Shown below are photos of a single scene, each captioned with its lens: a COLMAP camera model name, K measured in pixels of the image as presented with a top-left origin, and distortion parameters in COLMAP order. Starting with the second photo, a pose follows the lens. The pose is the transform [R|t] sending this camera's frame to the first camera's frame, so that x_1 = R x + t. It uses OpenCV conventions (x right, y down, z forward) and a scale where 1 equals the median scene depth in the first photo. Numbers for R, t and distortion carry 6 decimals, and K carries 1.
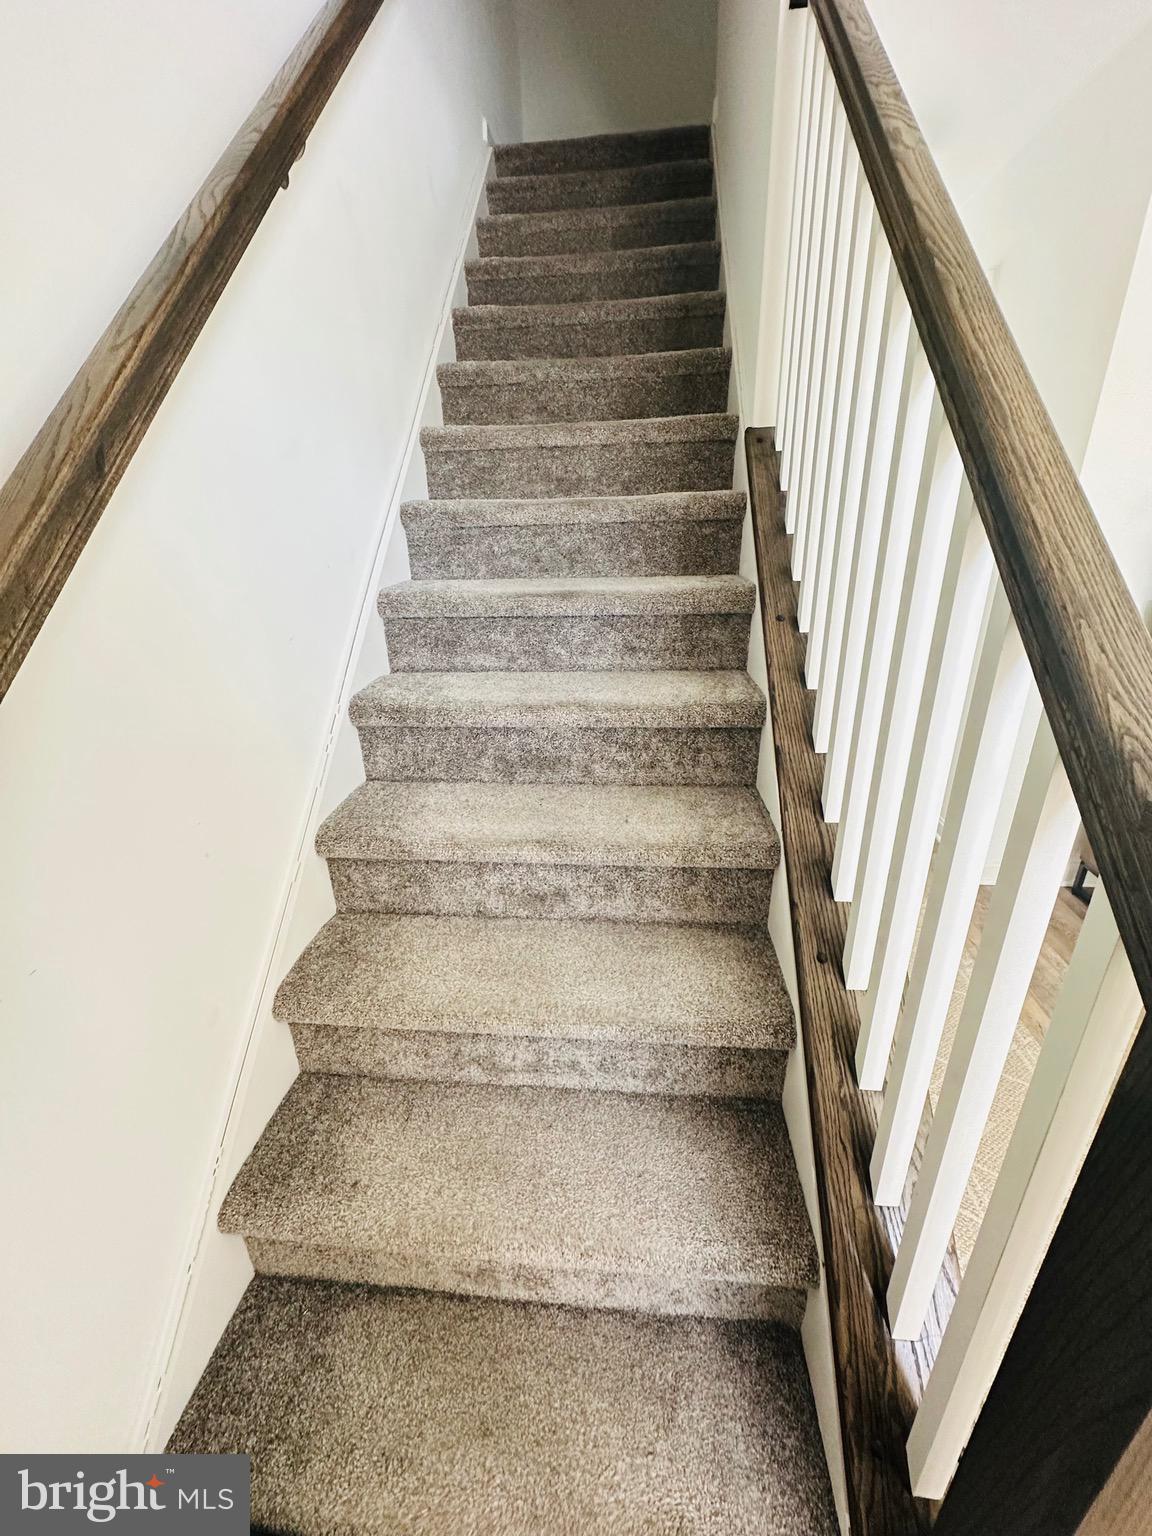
lens RADIAL K [[614.2, 0, 576.0], [0, 614.2, 768.0], [0, 0, 1]] dist [-0.001094, 0.000114]
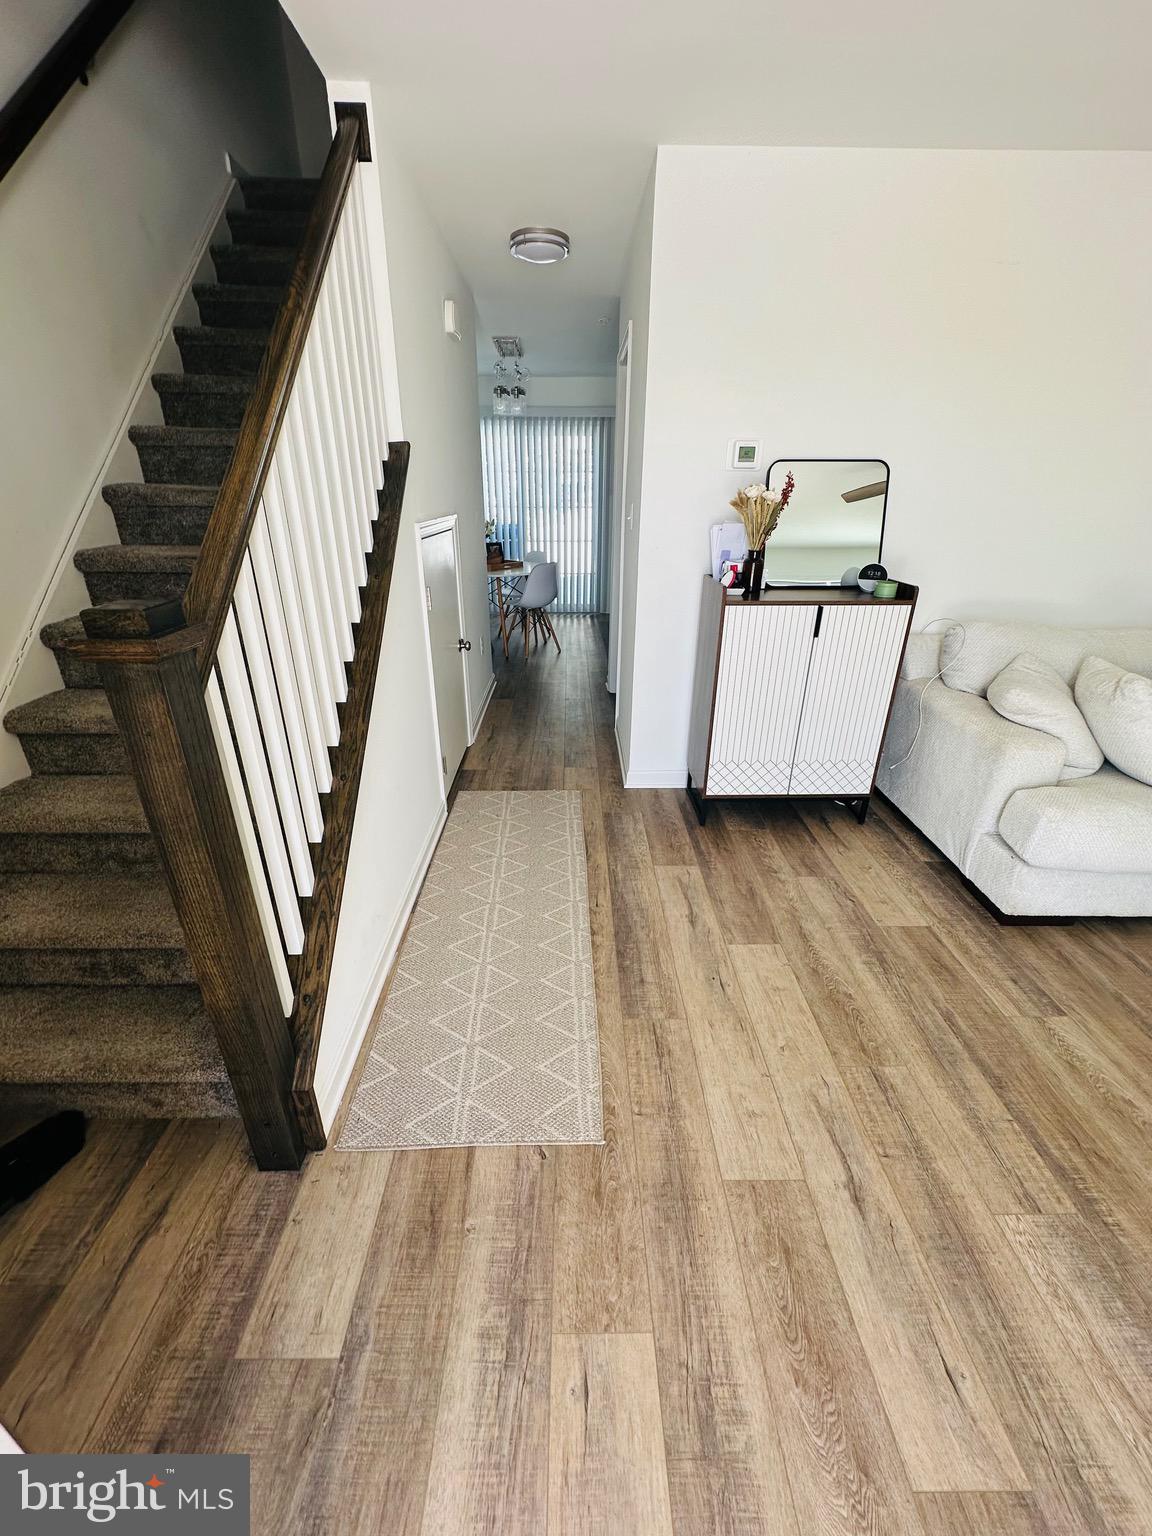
lens RADIAL K [[614.2, 0, 576.0], [0, 614.2, 768.0], [0, 0, 1]] dist [-0.001094, 0.000114]
pose [[0.992868, -0.011174, 0.118690, 0.632369], [0.006764, 0.999274, 0.037489, 0.153968], [-0.119023, -0.036419, 0.992223, -0.519958]]
